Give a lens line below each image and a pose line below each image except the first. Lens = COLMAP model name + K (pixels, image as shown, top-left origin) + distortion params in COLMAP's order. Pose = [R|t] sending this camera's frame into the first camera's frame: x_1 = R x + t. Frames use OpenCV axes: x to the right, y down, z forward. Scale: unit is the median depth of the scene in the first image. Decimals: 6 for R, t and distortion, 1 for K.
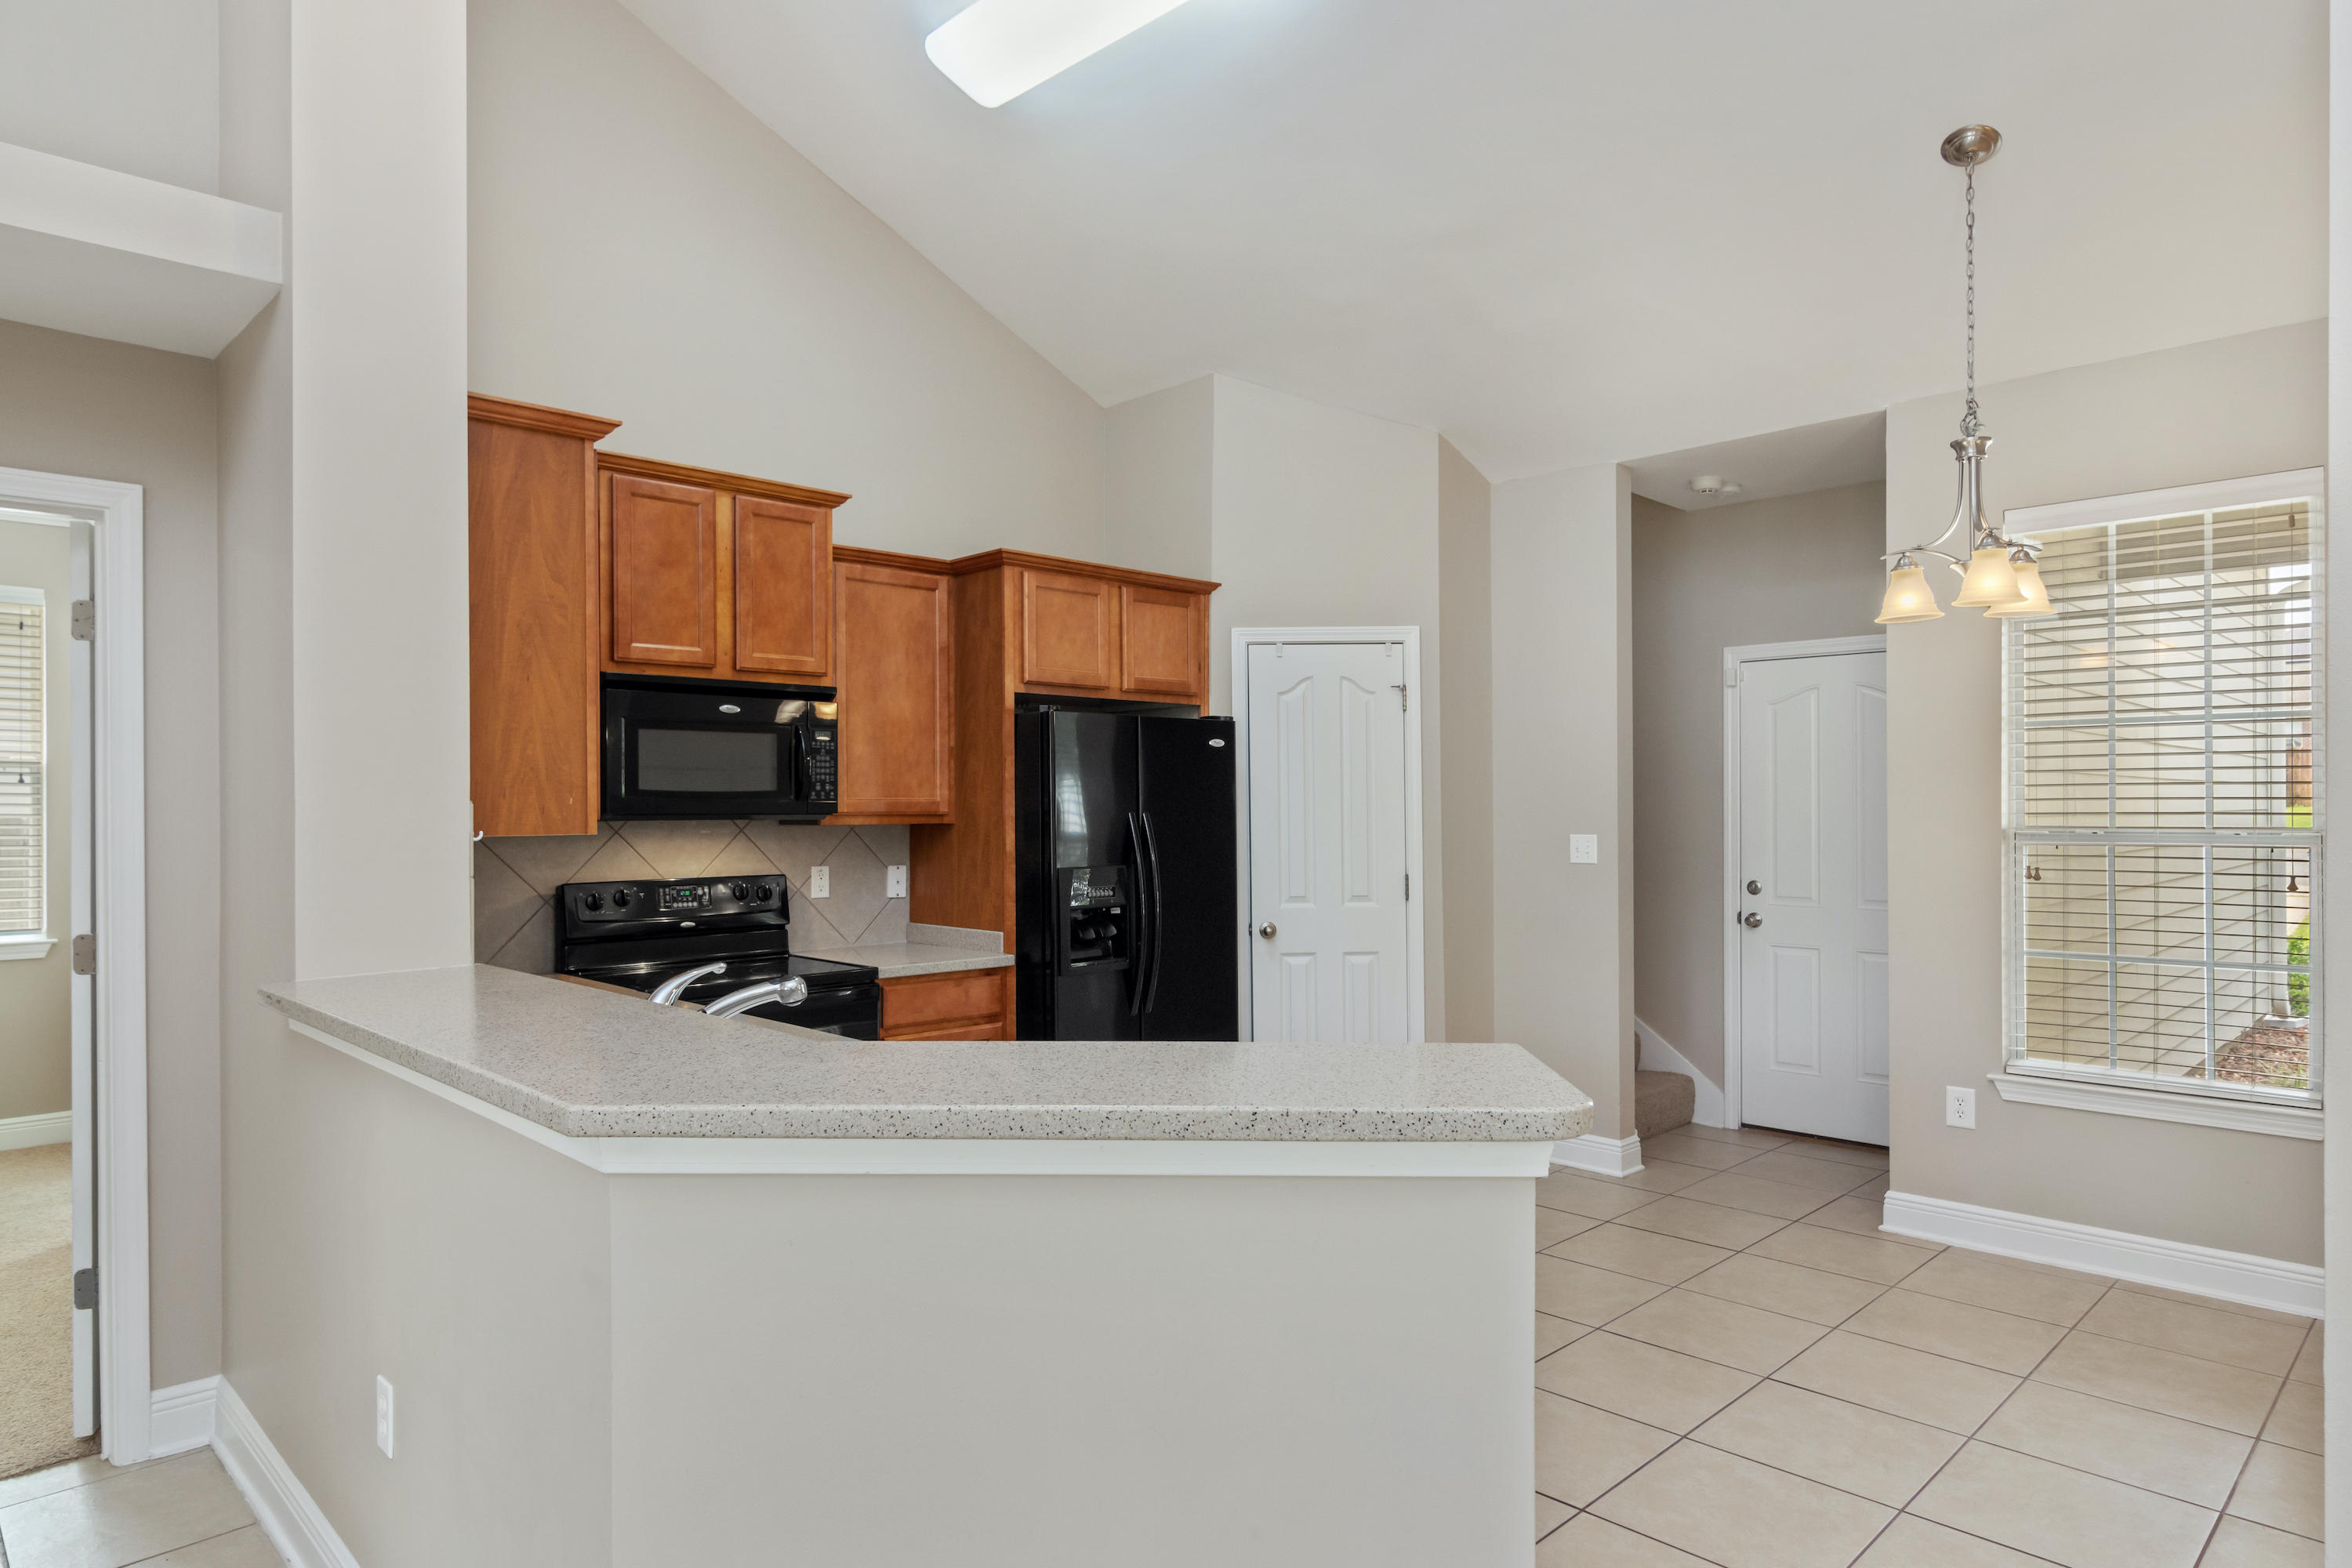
lens RADIAL K [[1379.8, 0, 1184.3], [0, 1379.8, 769.7], [0, 0, 1]] dist [-0.002014, -0.000244]
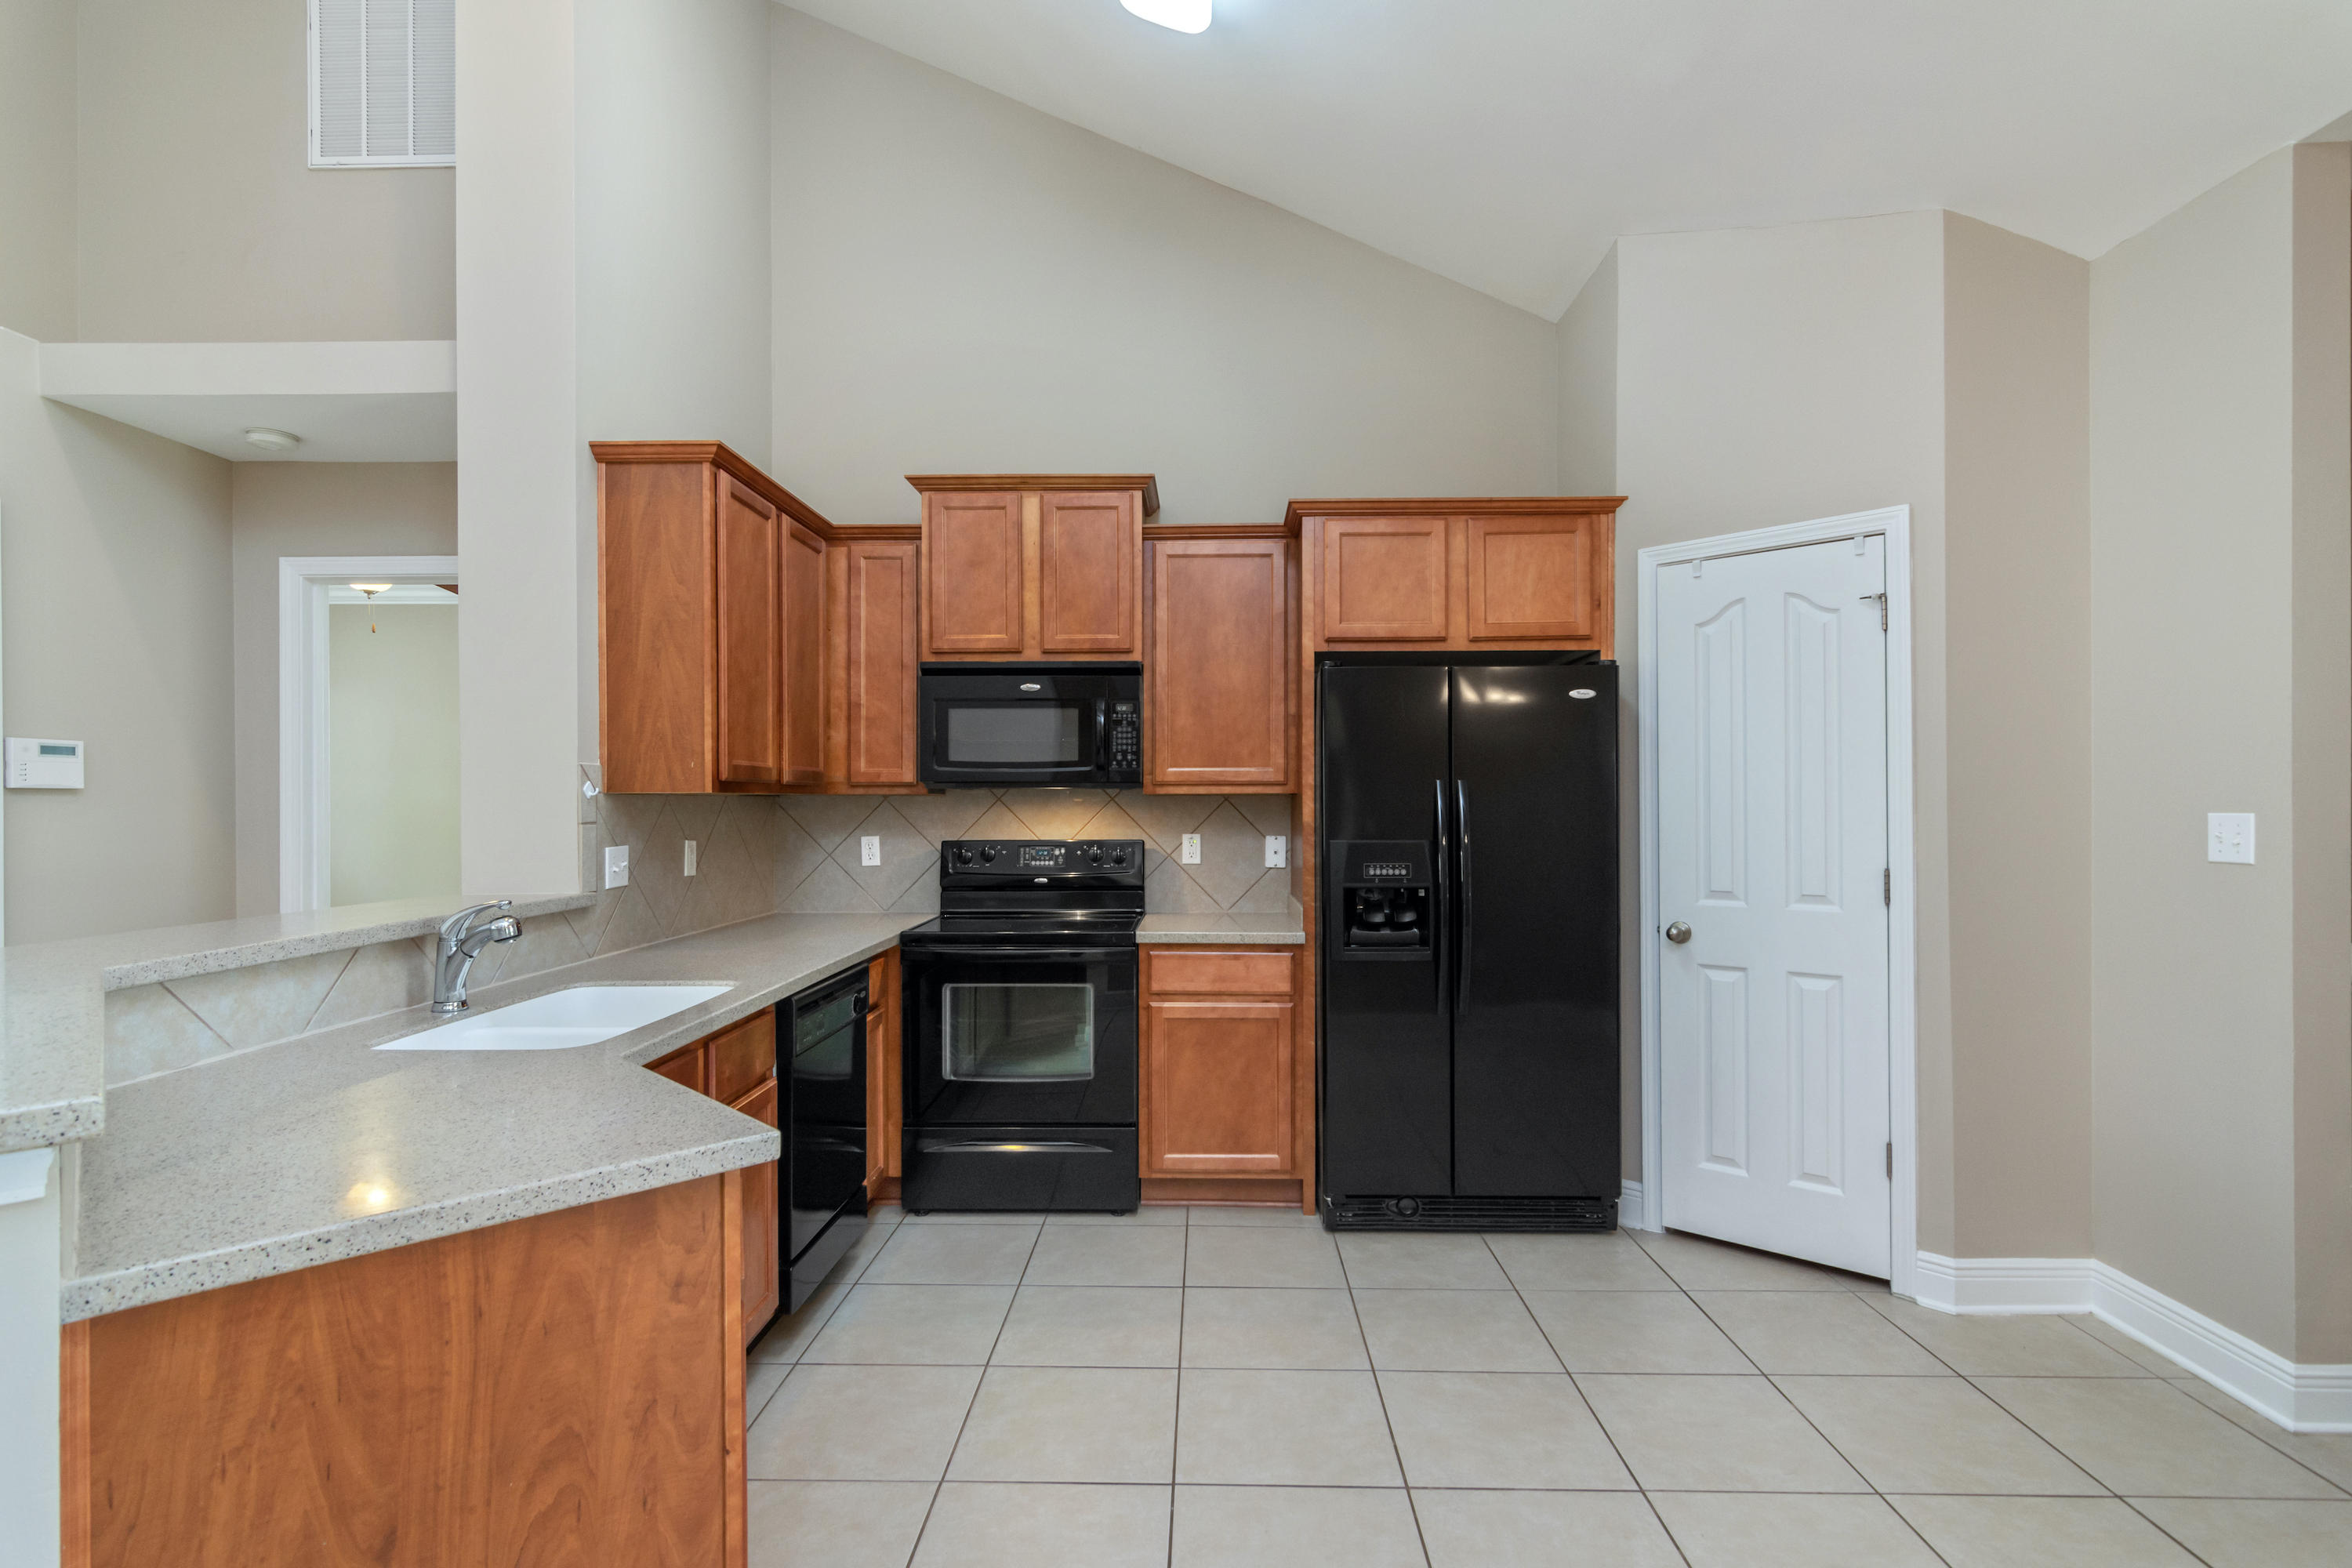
lens RADIAL K [[1141.3, 0, 1188.9], [0, 1141.3, 780.1], [0, 0, 1]] dist [-0.006126, 0.000616]
pose [[0.696109, -0.010679, -0.717856, 0.375282], [0.019090, 0.999811, 0.003638, 0.026614], [0.717682, -0.016237, 0.696182, 0.408318]]
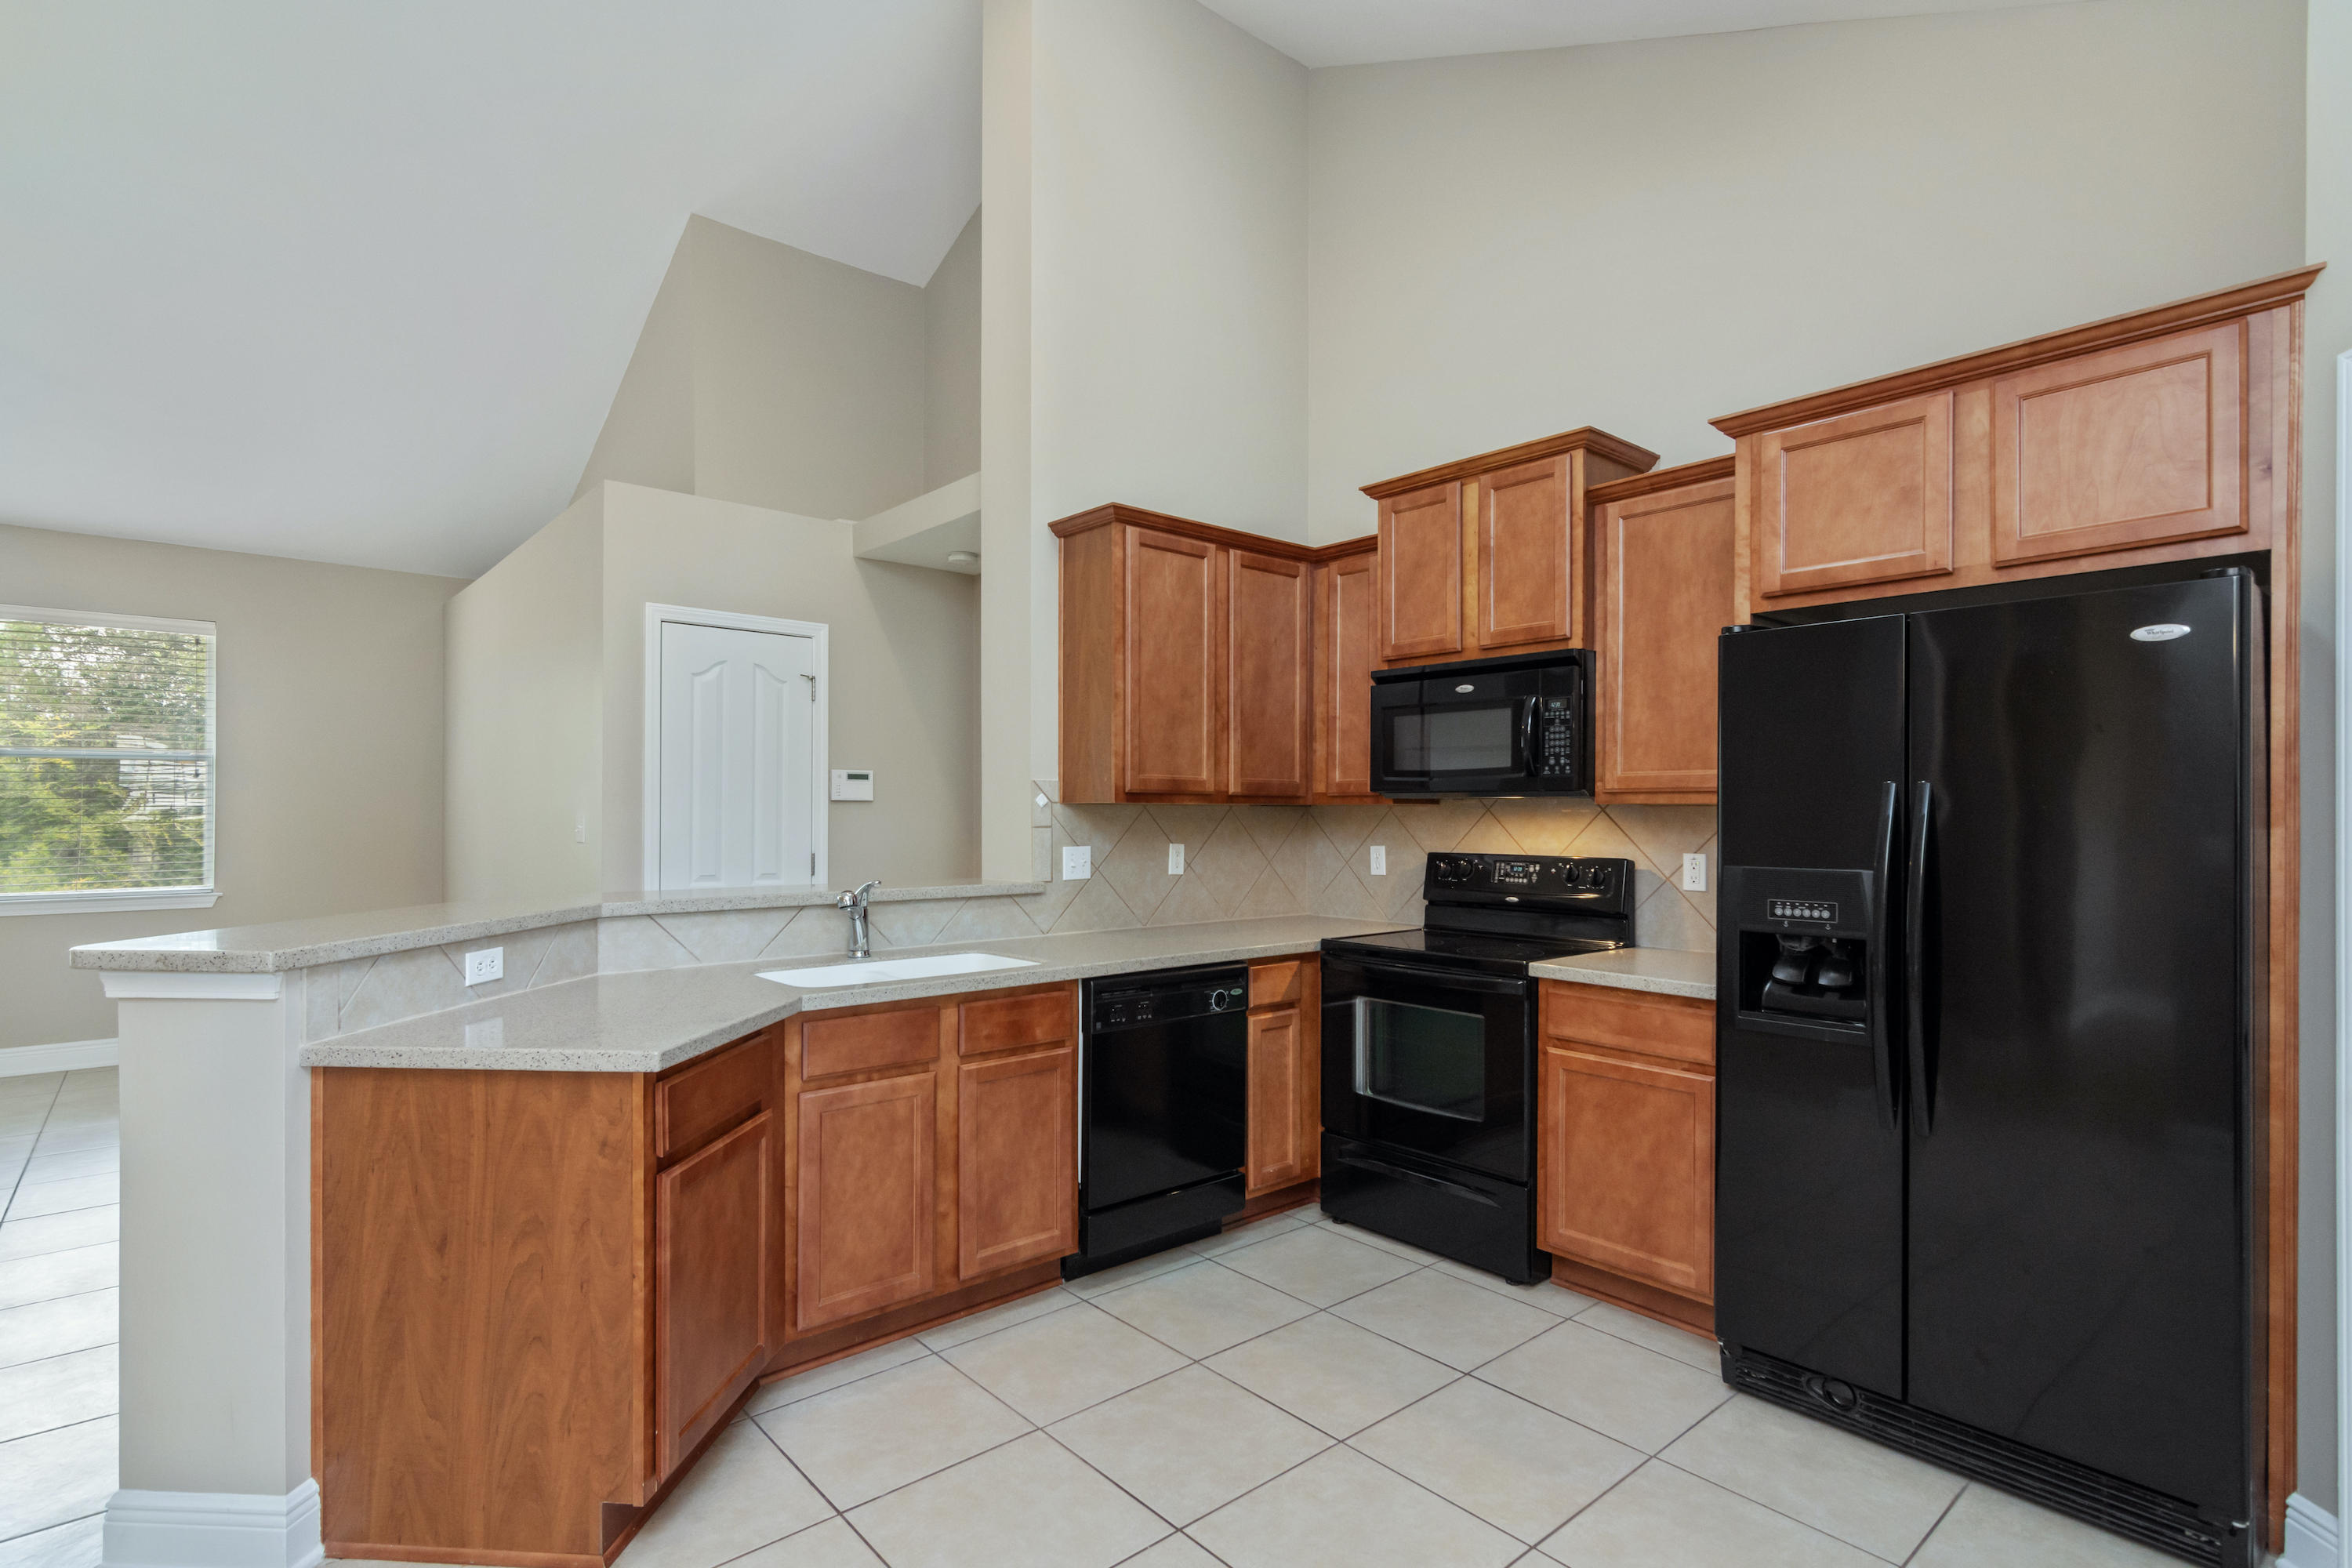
lens RADIAL K [[1141.3, 0, 1168.0], [0, 1141.3, 790.1], [0, 0, 1]] dist [-0.006126, 0.000616]
pose [[-0.068410, -0.015298, -0.997540, 0.478370], [0.023785, 0.999573, -0.016960, 0.036460], [0.997374, -0.024887, -0.068016, 0.754383]]
